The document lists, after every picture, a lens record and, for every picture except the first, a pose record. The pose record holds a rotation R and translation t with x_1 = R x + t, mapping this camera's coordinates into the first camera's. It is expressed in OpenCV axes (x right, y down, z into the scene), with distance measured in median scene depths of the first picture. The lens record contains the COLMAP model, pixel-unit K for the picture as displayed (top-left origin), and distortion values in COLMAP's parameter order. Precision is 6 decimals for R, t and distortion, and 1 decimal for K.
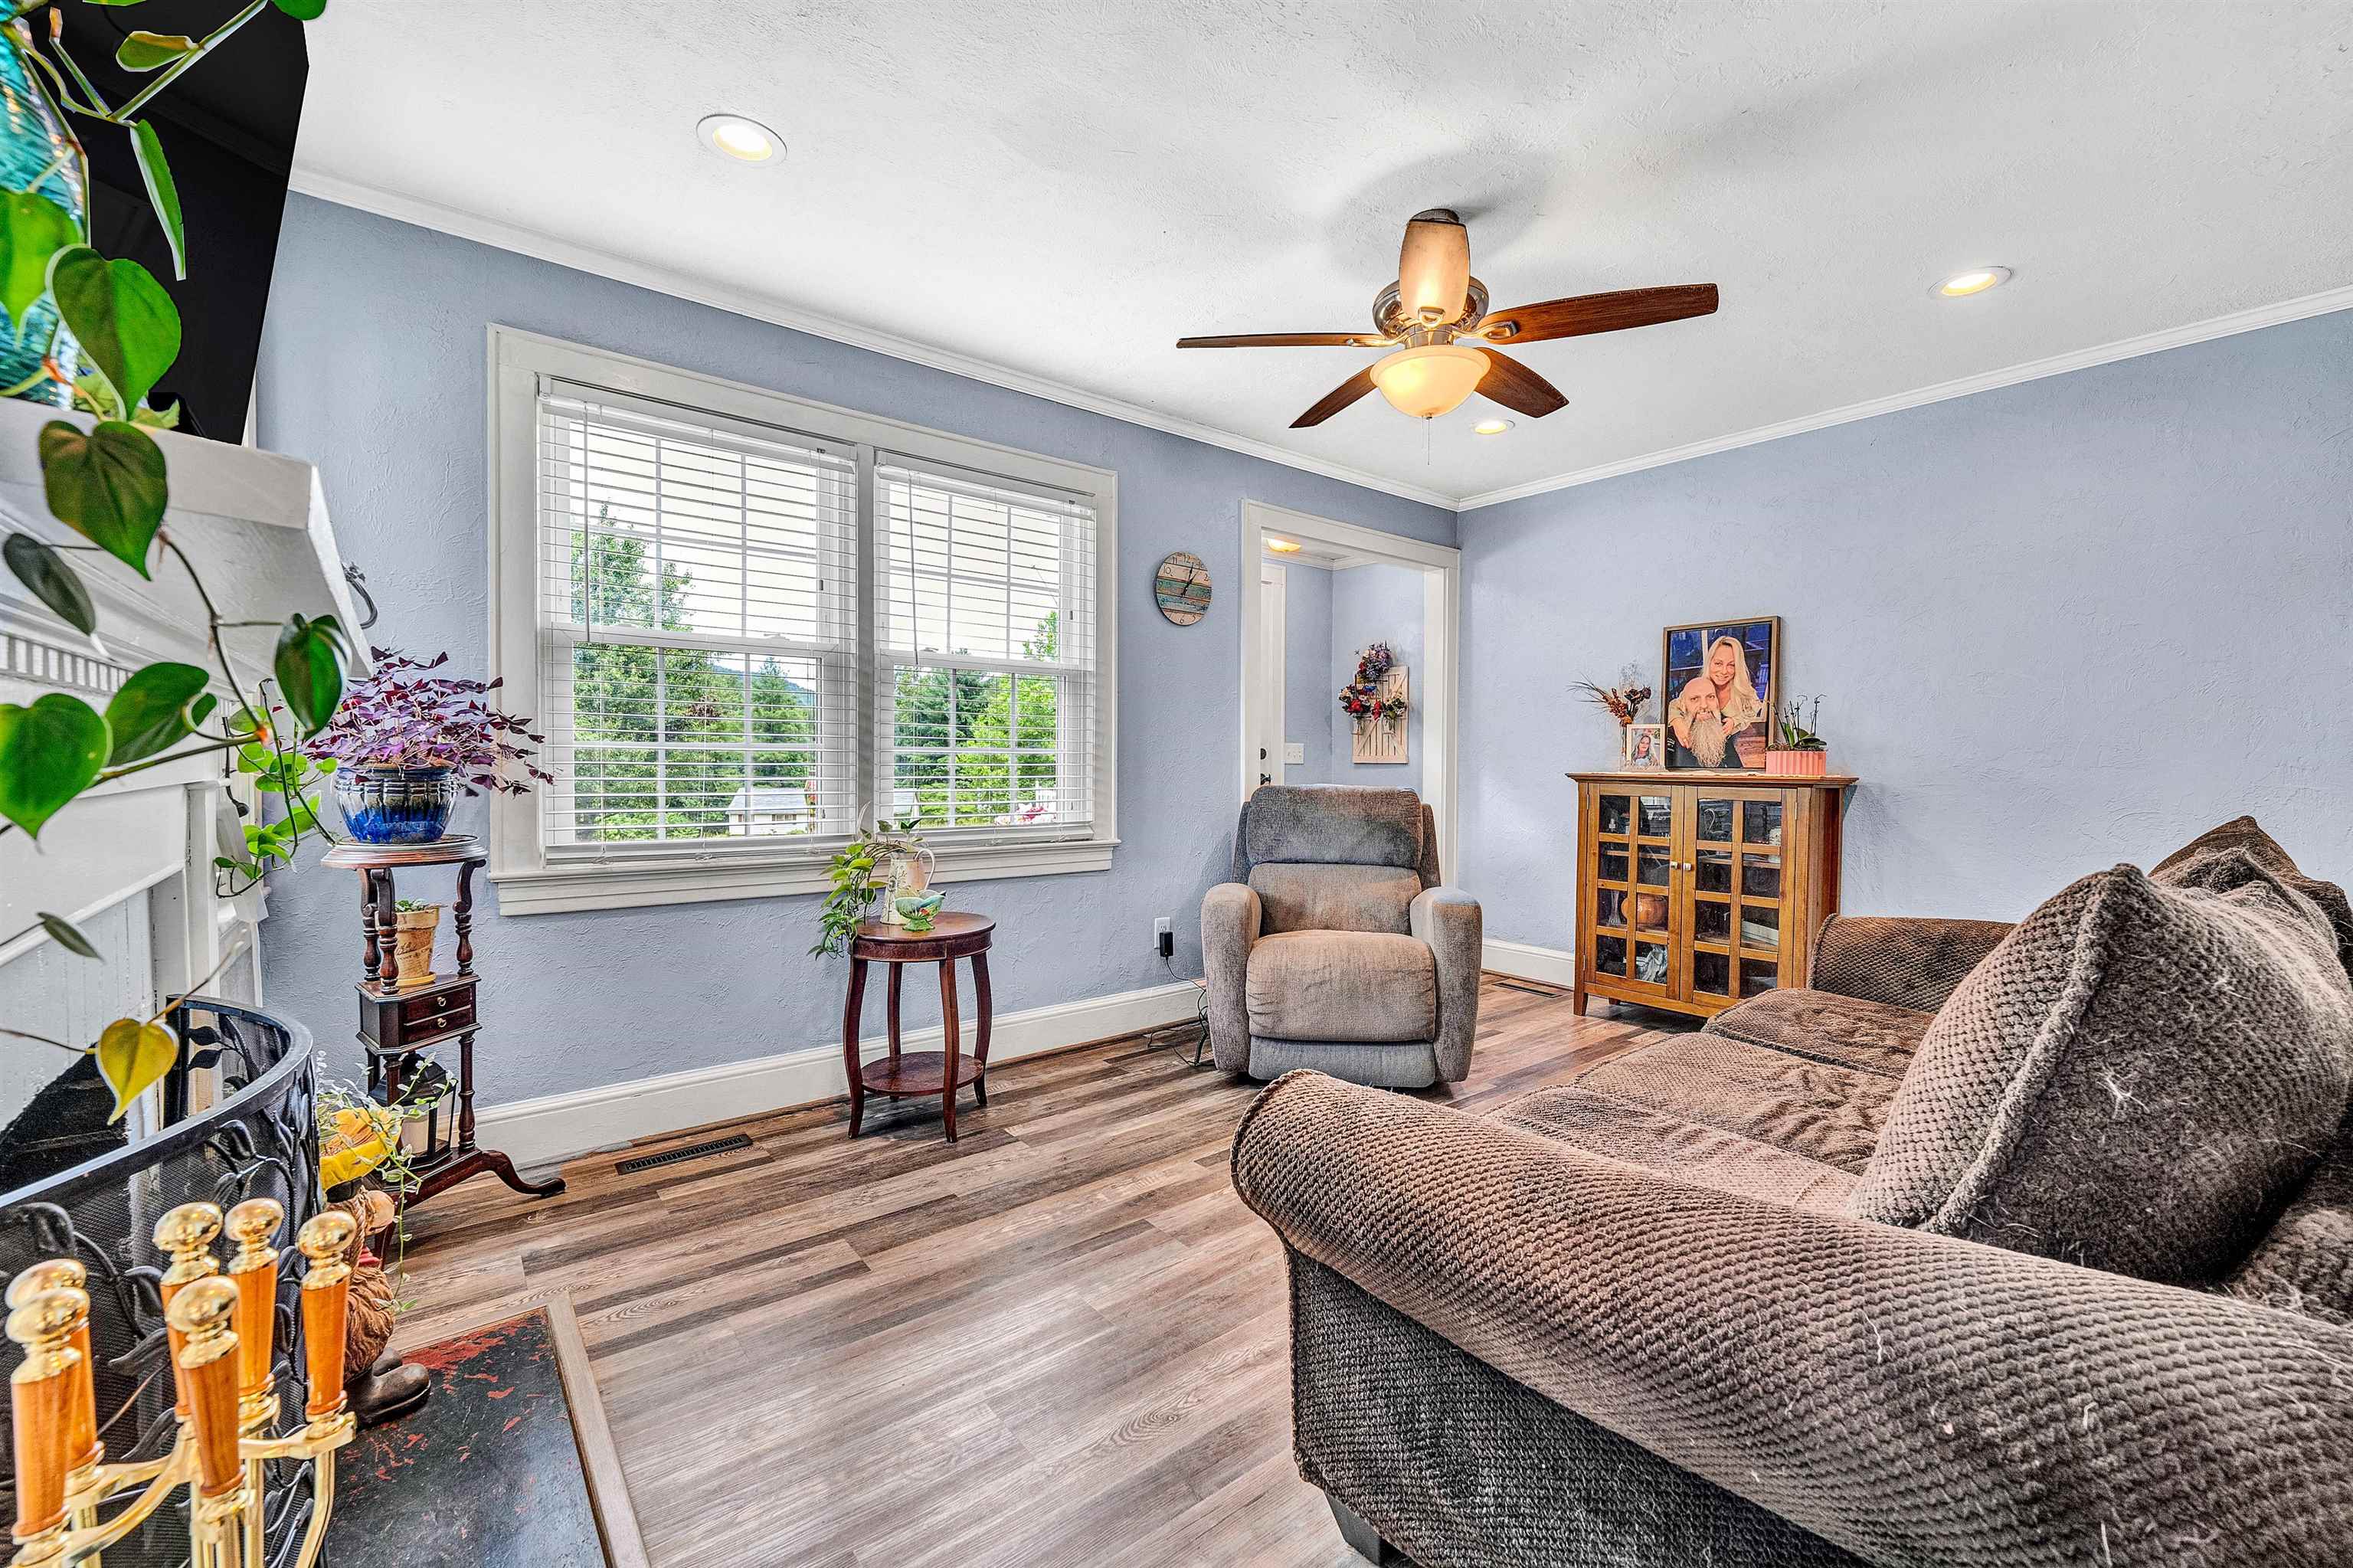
lens RADIAL K [[974.9, 0, 1174.1], [0, 974.9, 778.5], [0, 0, 1]] dist [-0.015364, -0.000696]
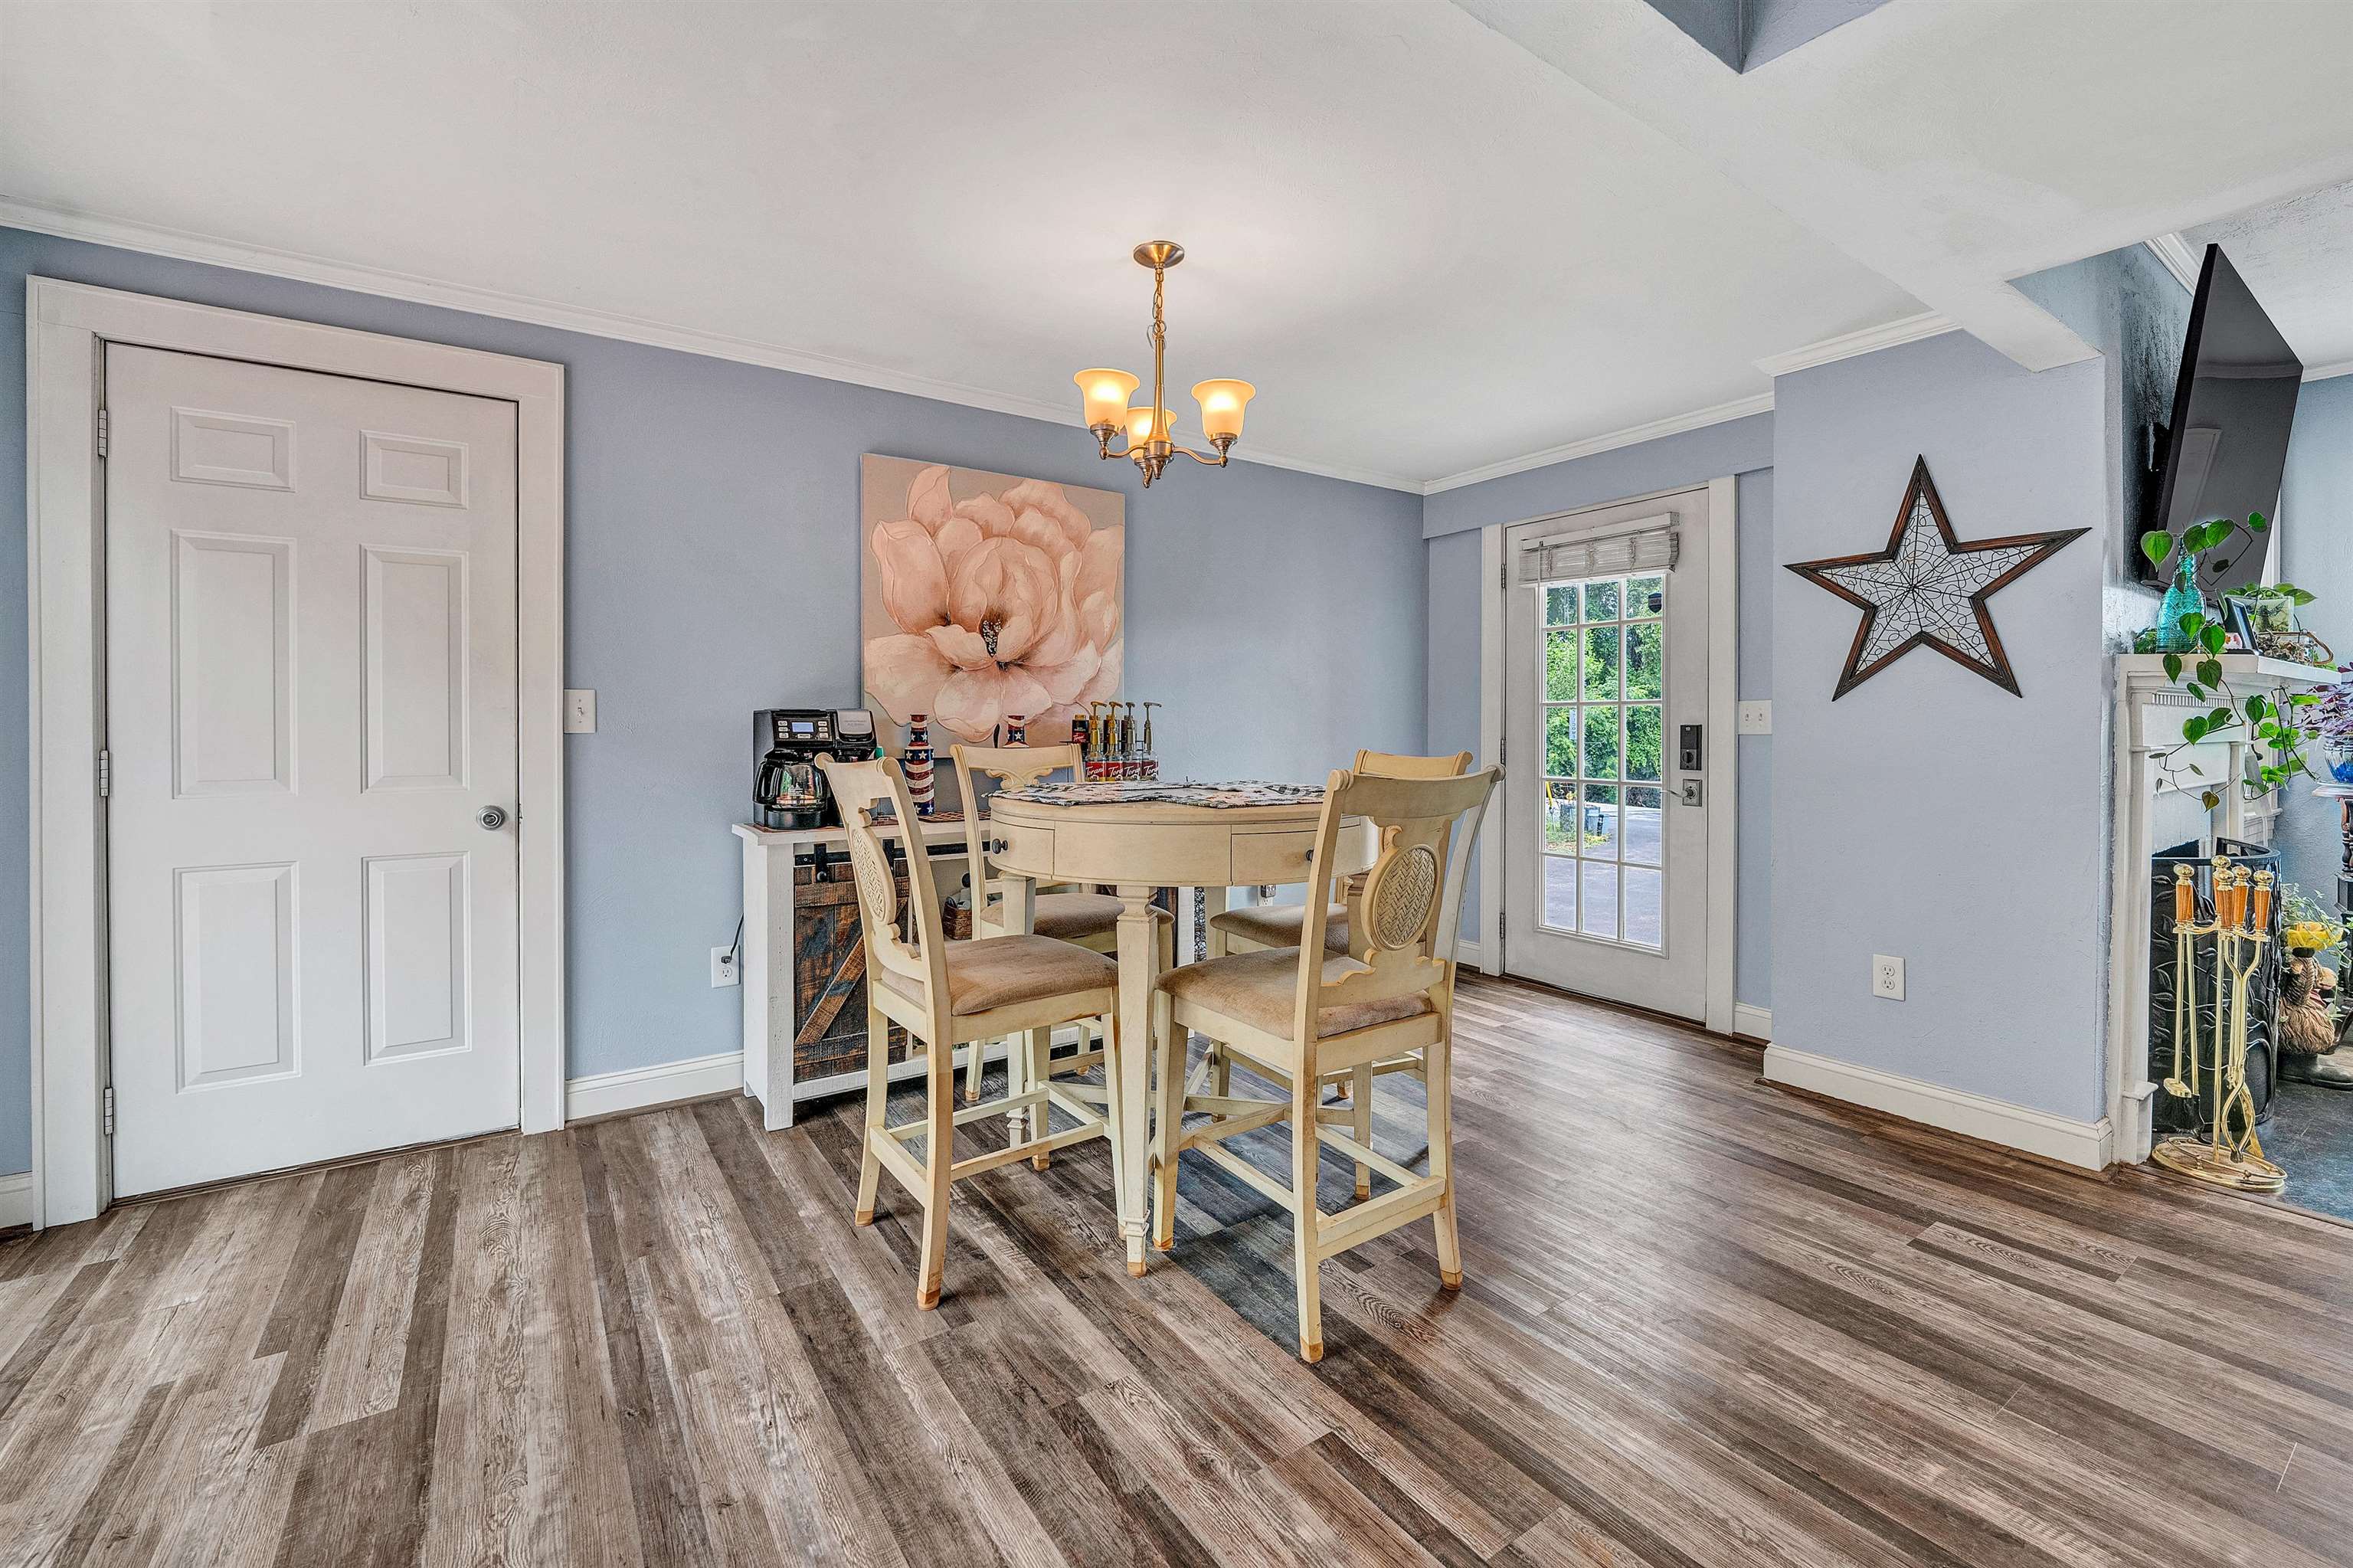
lens RADIAL K [[974.9, 0, 1173.0], [0, 974.9, 720.5], [0, 0, 1]] dist [-0.015364, -0.000696]
pose [[-0.070290, -0.005087, -0.997514, 1.337629], [-0.027244, 0.999624, -0.003178, 0.030606], [0.997155, 0.026953, -0.070402, -1.273488]]
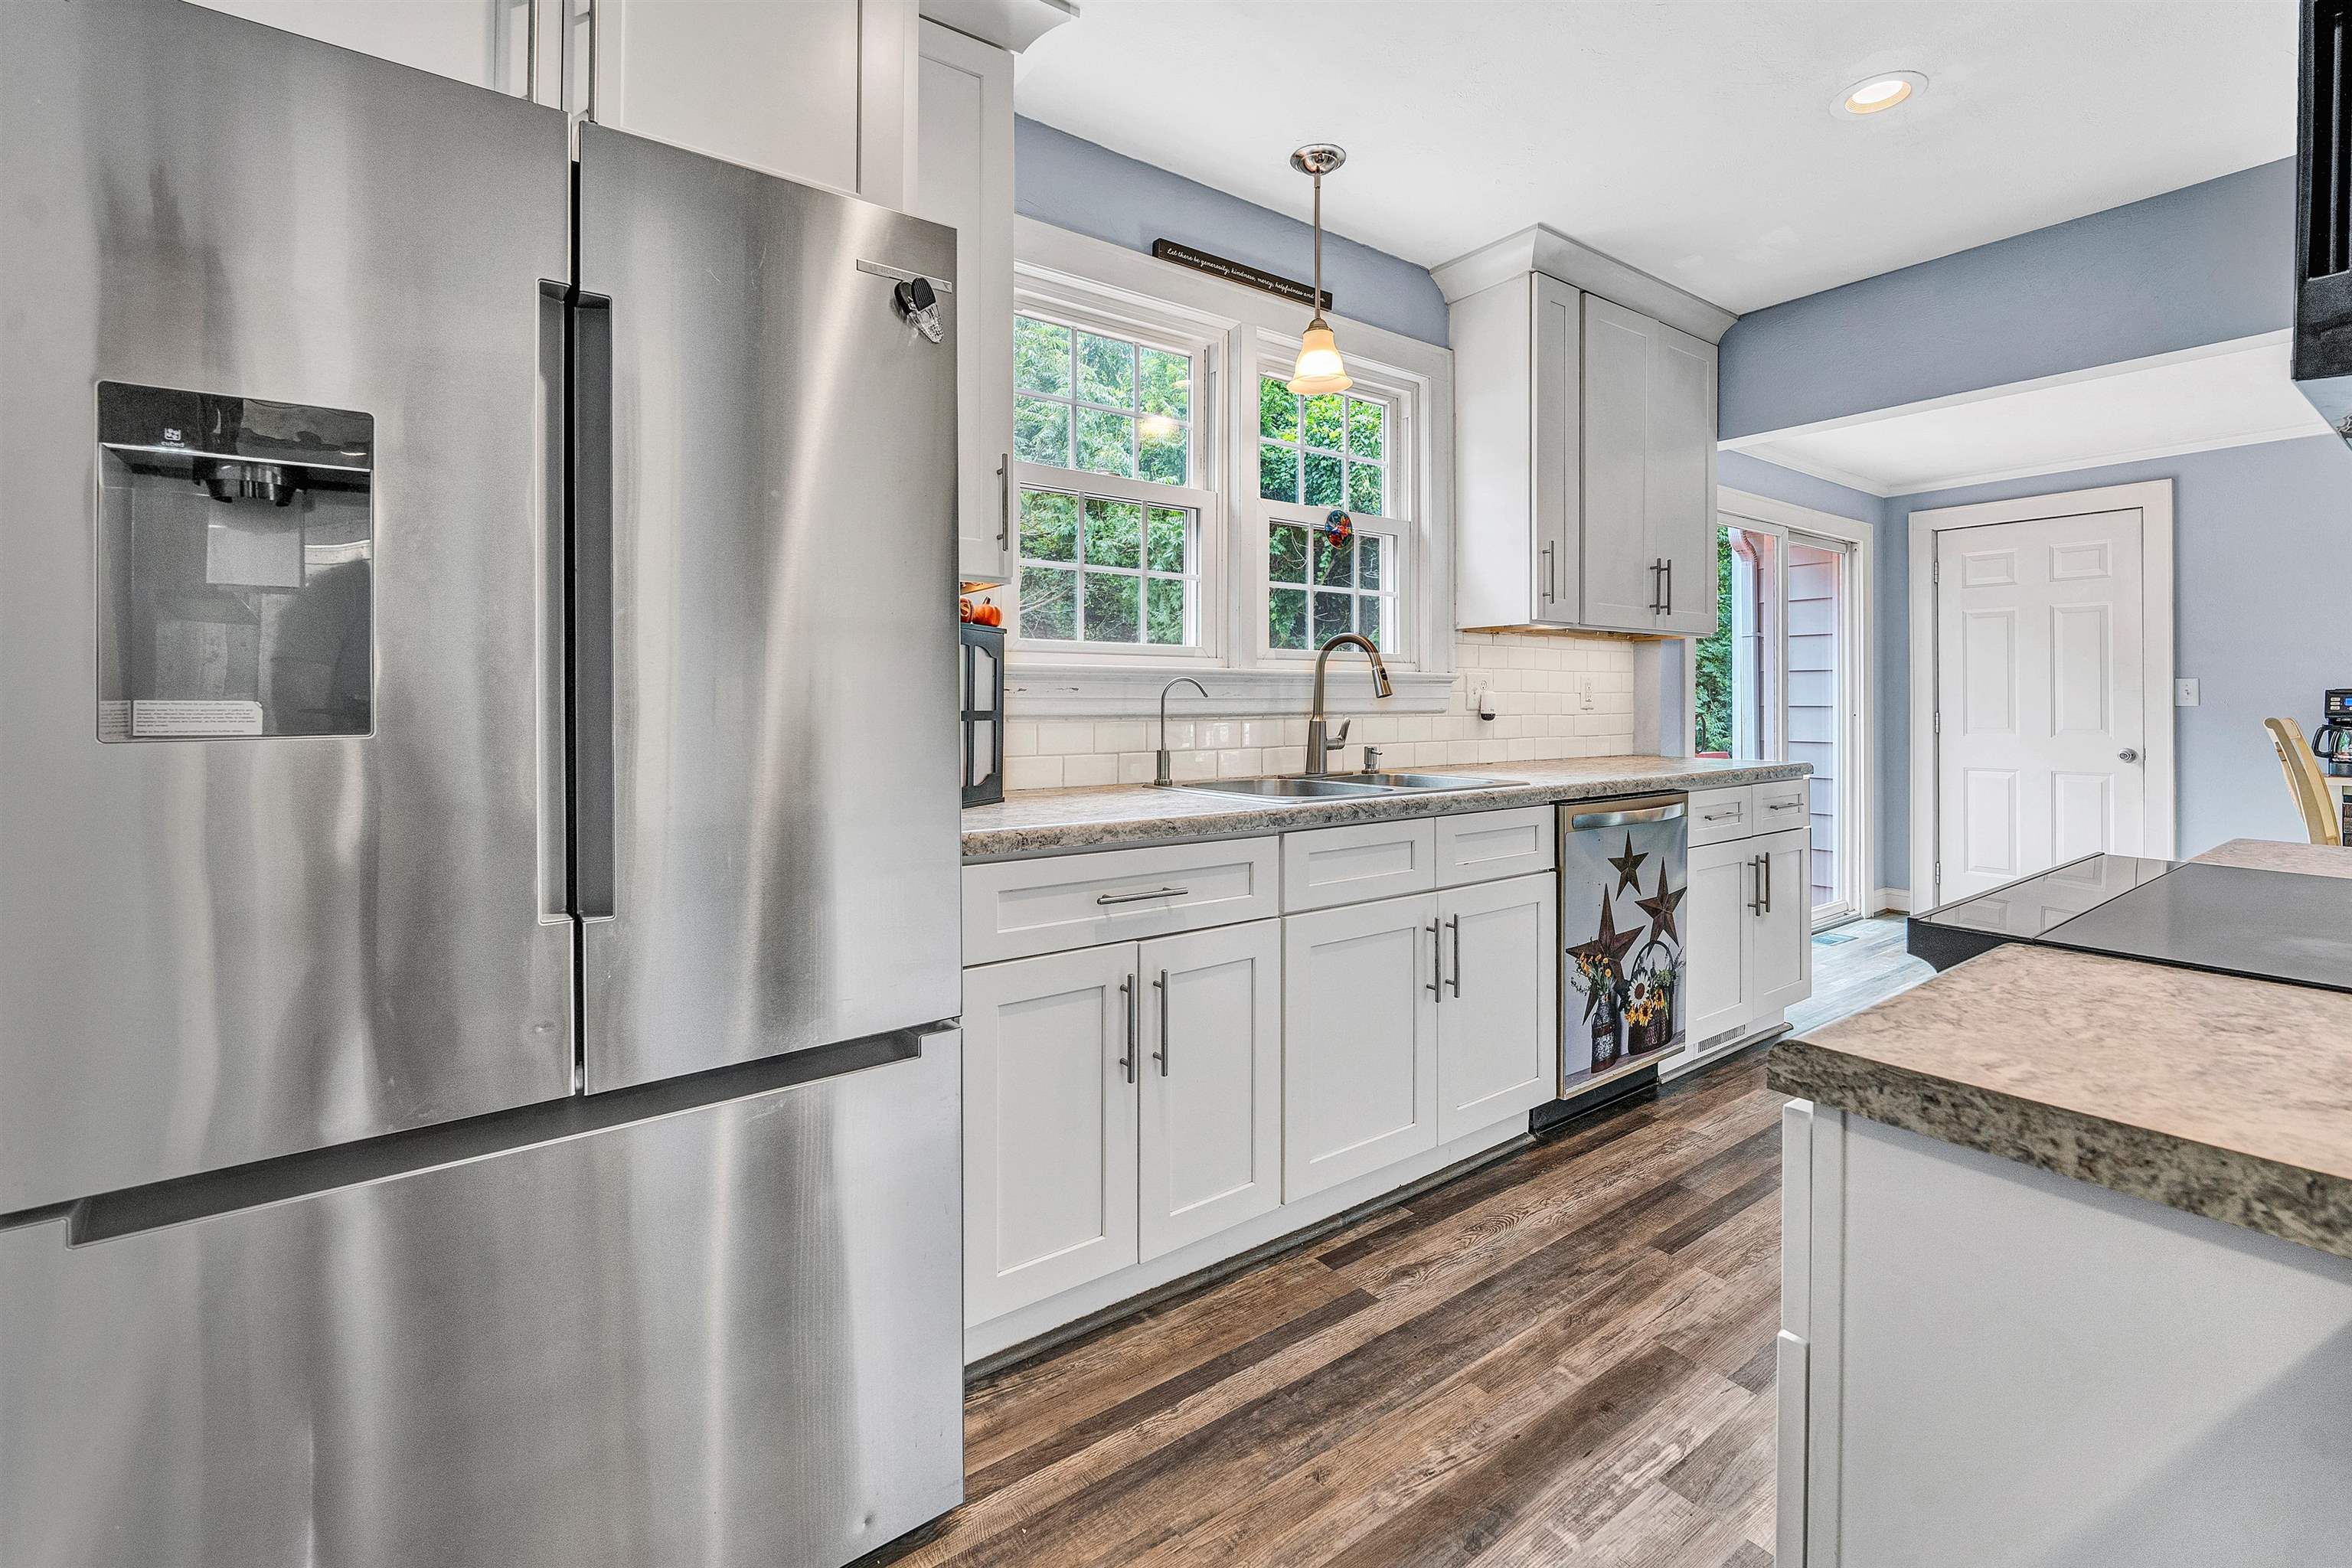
lens RADIAL K [[974.4, 0, 1229.6], [0, 974.4, 697.0], [0, 0, 1]] dist [-0.015364, -0.000696]
pose [[-0.999574, -0.001265, 0.029169, 2.475670], [-0.000679, 0.999798, 0.020096, -0.007349], [-0.029188, 0.020068, -0.999372, 0.610609]]
